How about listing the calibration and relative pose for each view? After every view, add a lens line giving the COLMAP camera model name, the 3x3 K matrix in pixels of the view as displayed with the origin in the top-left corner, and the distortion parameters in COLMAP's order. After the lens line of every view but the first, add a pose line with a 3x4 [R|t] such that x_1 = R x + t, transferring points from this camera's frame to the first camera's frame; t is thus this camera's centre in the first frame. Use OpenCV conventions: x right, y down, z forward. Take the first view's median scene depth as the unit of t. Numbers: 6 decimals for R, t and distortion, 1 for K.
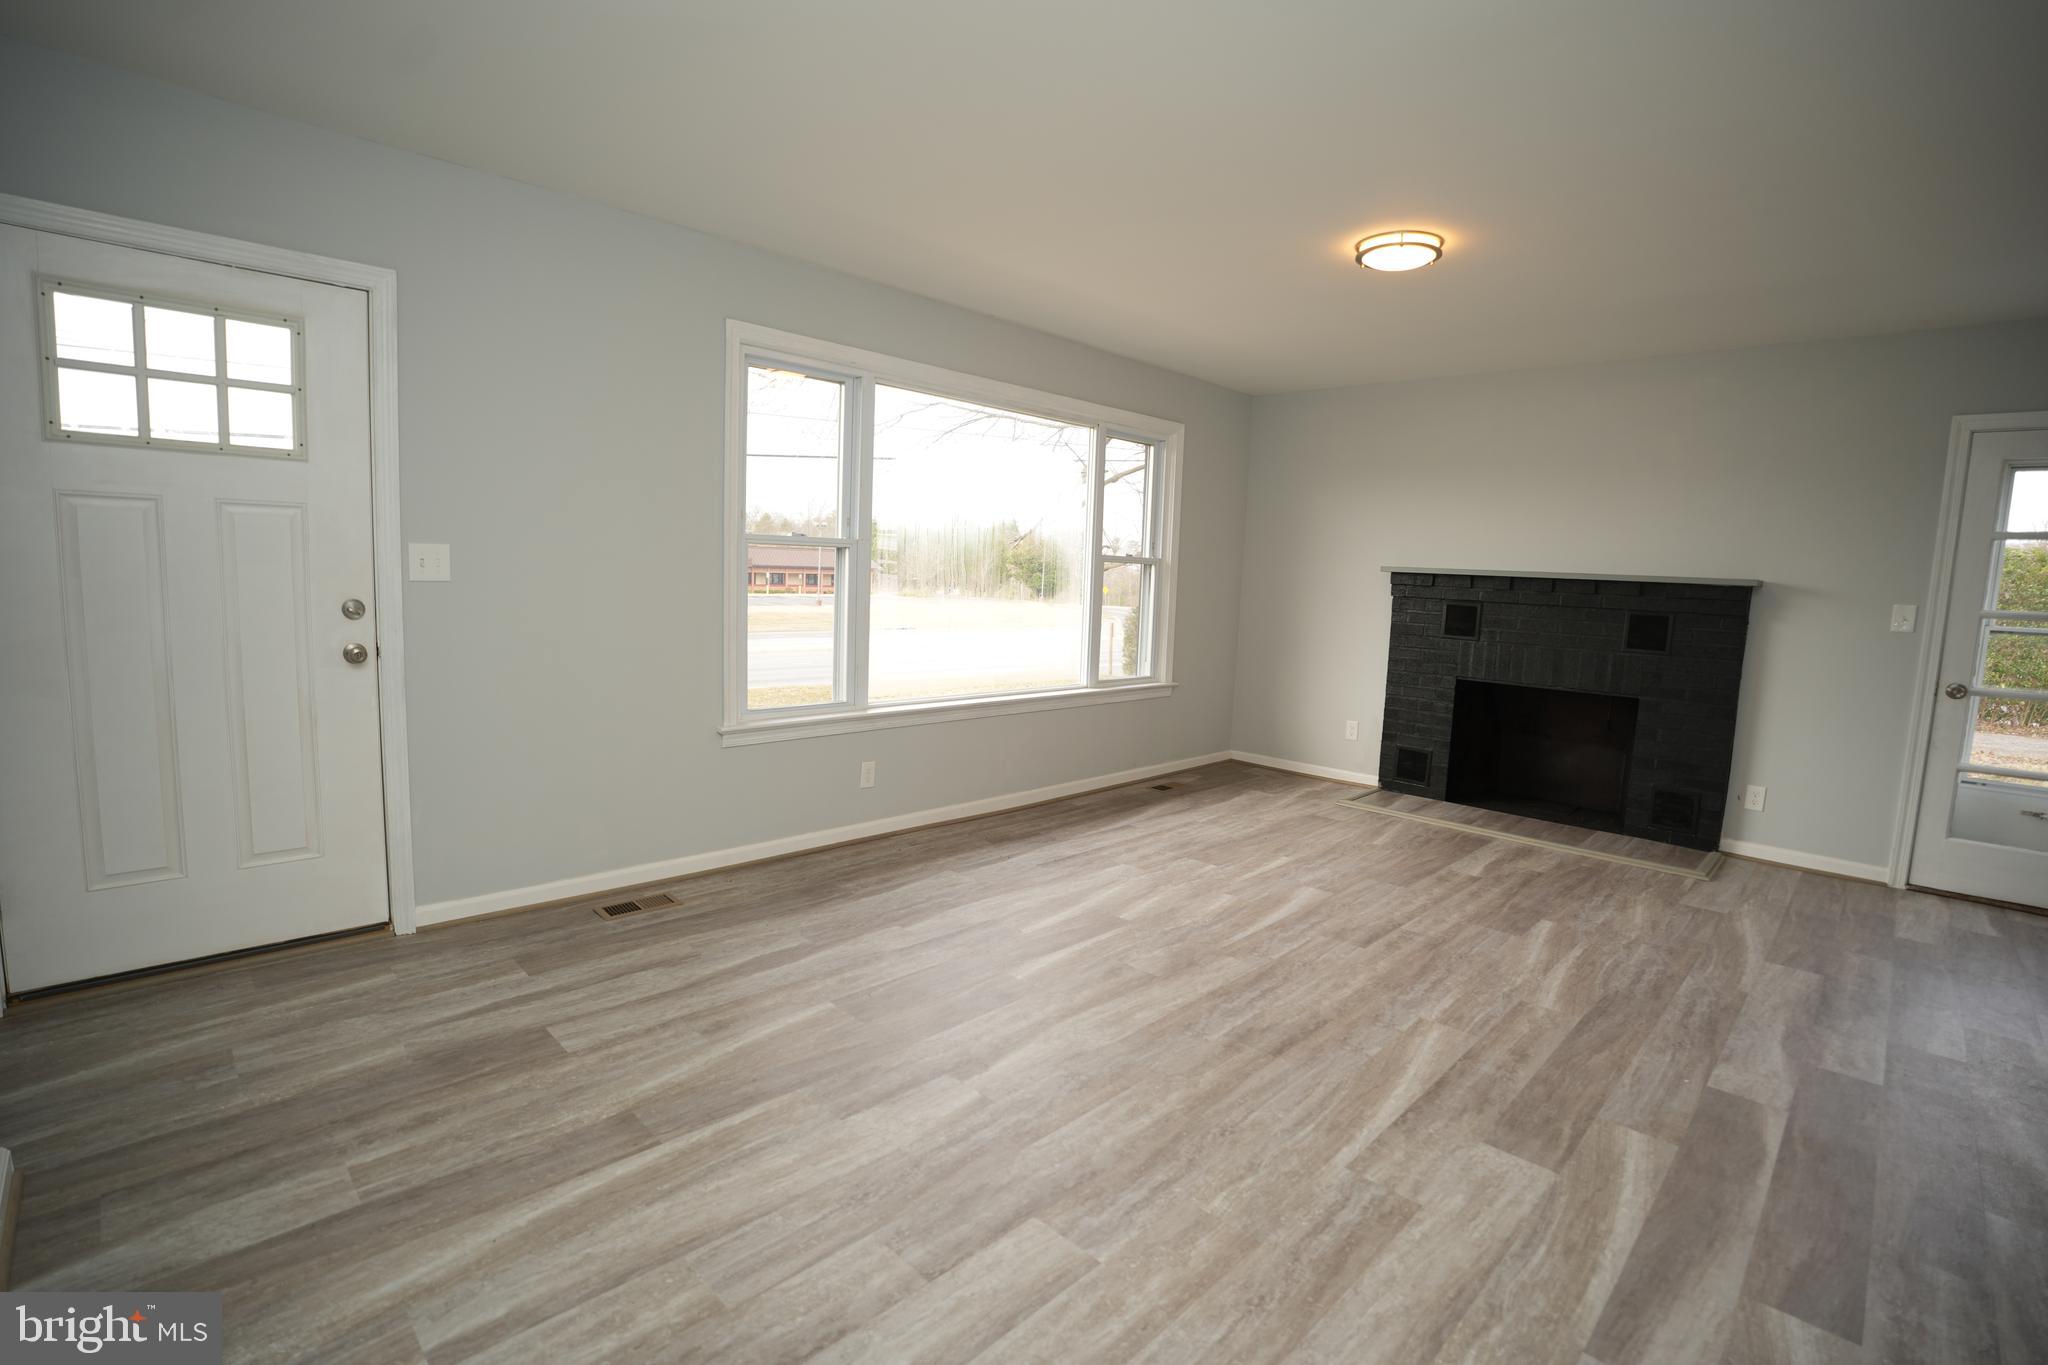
lens RADIAL K [[937.9, 0, 1017.8], [0, 937.9, 681.0], [0, 0, 1]] dist [-0.069824, 0.016713]
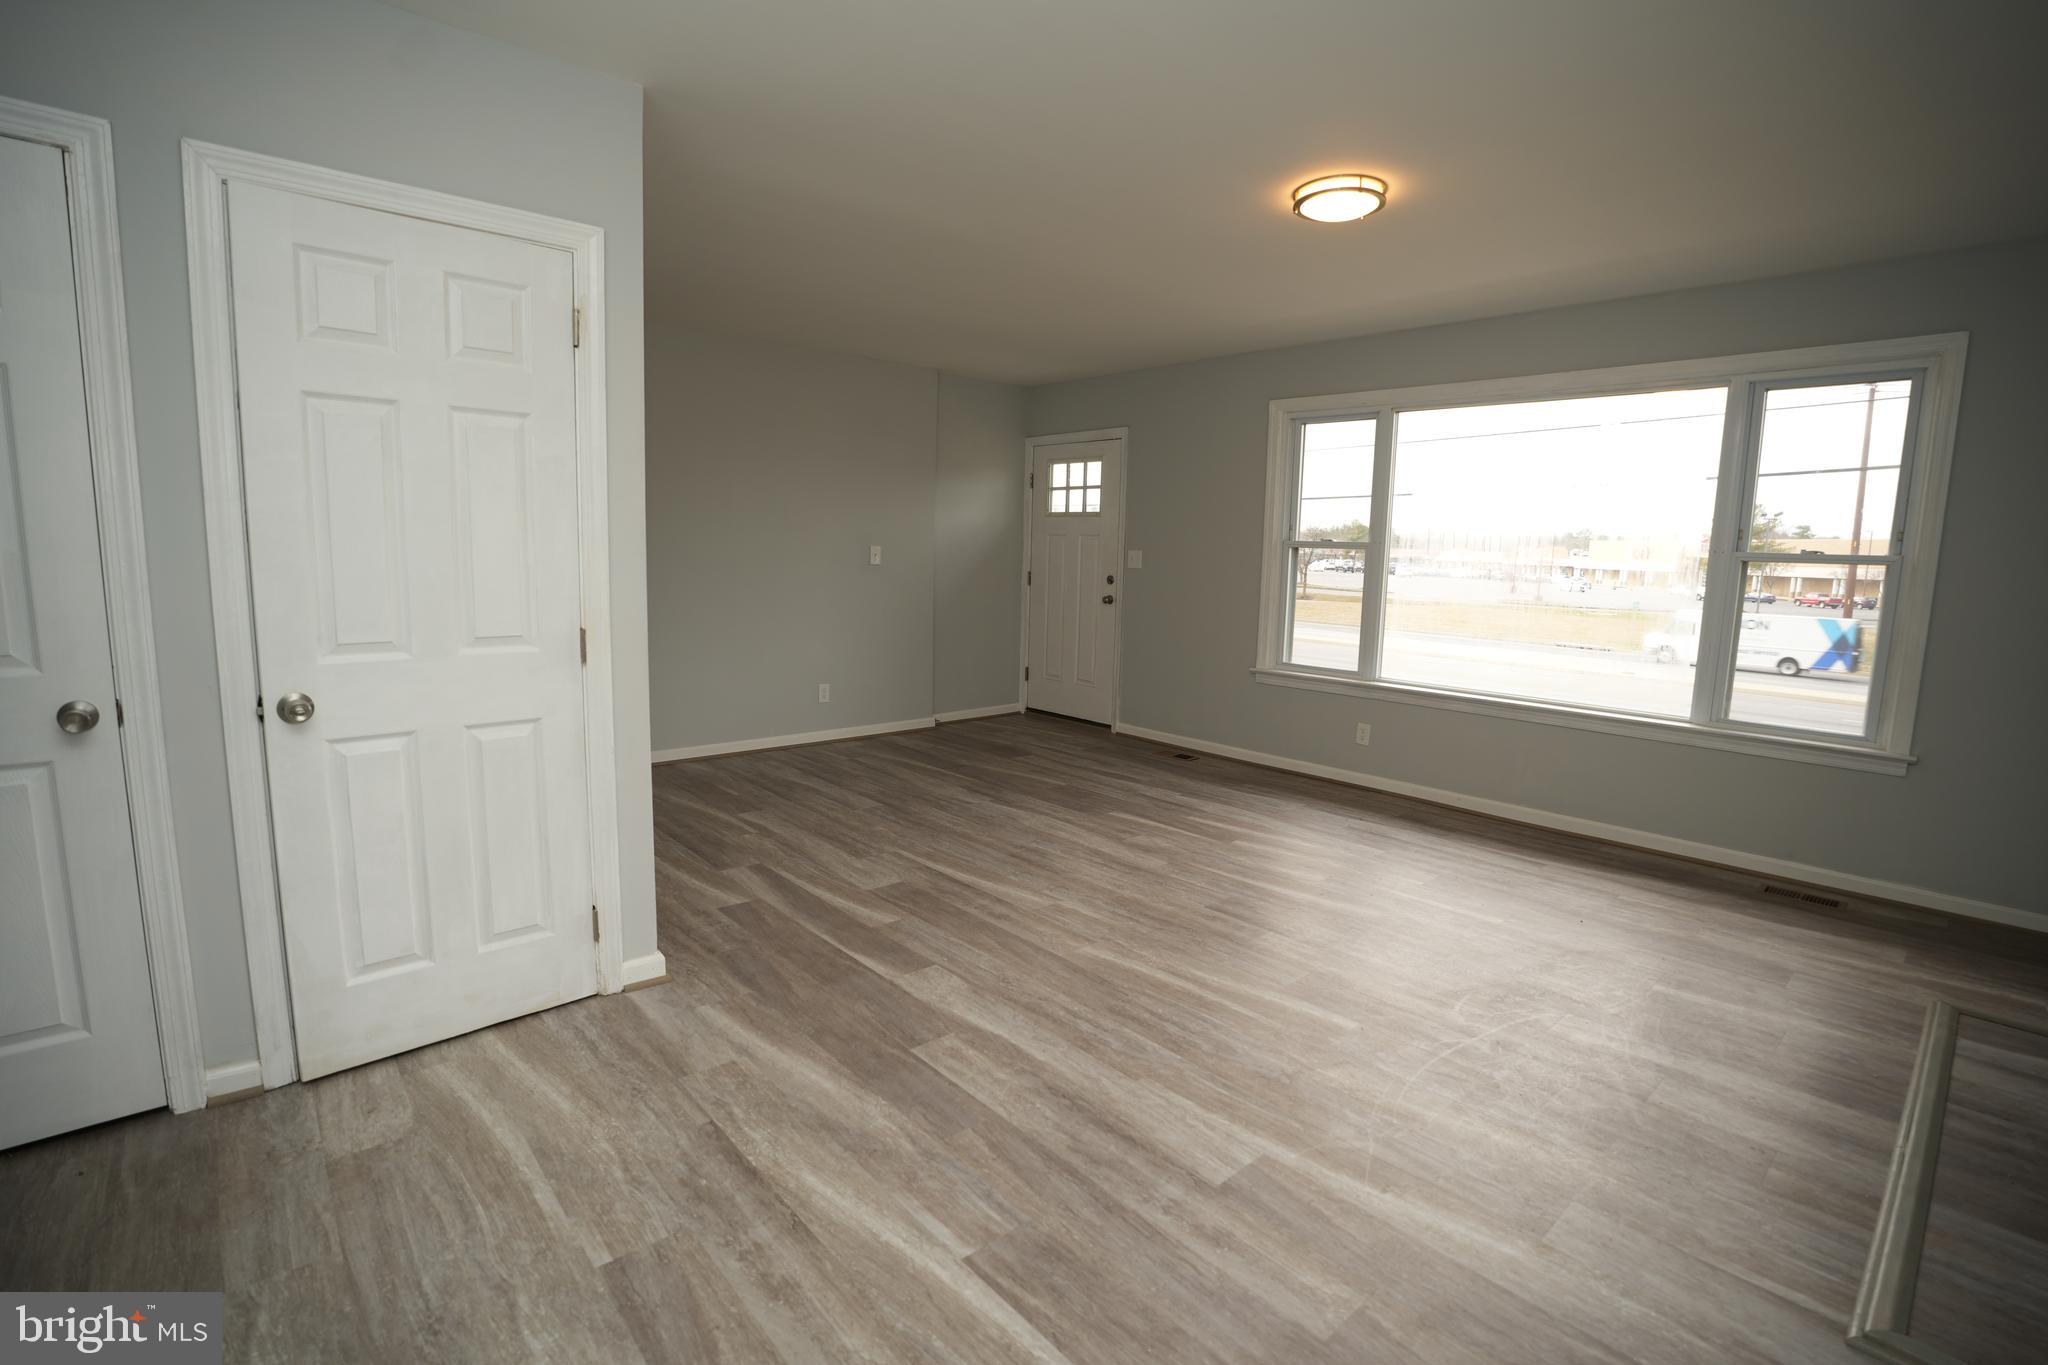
lens RADIAL K [[937.9, 0, 1017.8], [0, 937.9, 681.0], [0, 0, 1]] dist [-0.069824, 0.016713]
pose [[-0.063969, 0.101729, -0.992753, 1.365978], [-0.141455, 0.983822, 0.109929, -0.047245], [0.987876, 0.147462, -0.048544, 0.779739]]
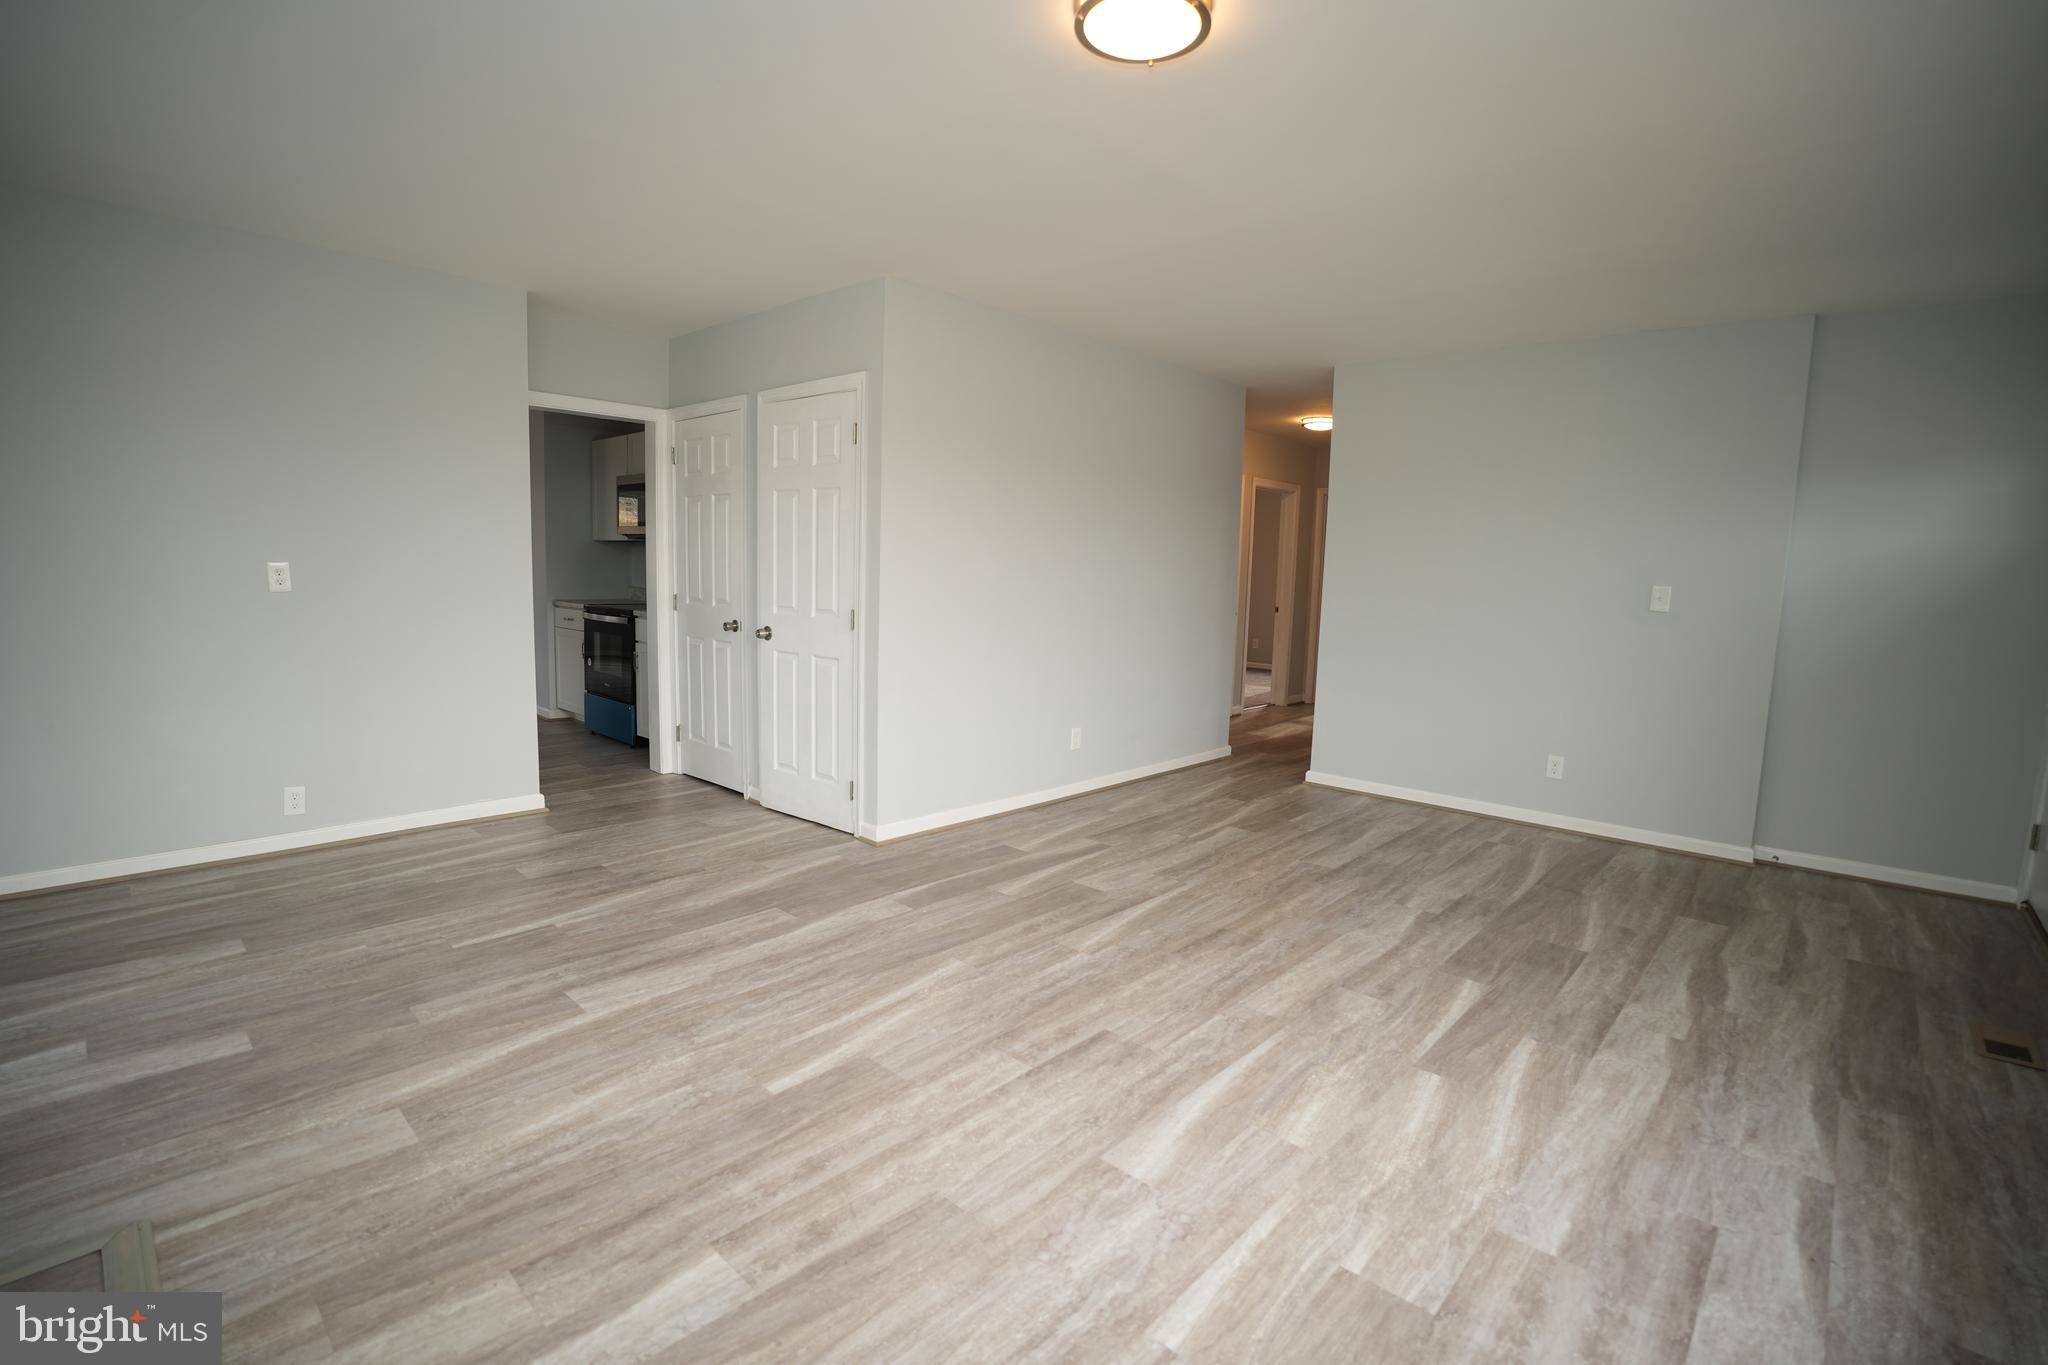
lens RADIAL K [[943.1, 0, 1024.0], [0, 943.1, 682.5], [0, 0, 1]] dist [-0.075740, 0.020240]
pose [[-0.996991, -0.060016, -0.049071, 0.485211], [-0.069932, 0.969434, 0.235175, -0.174421], [0.033457, 0.237899, -0.970714, 1.646451]]
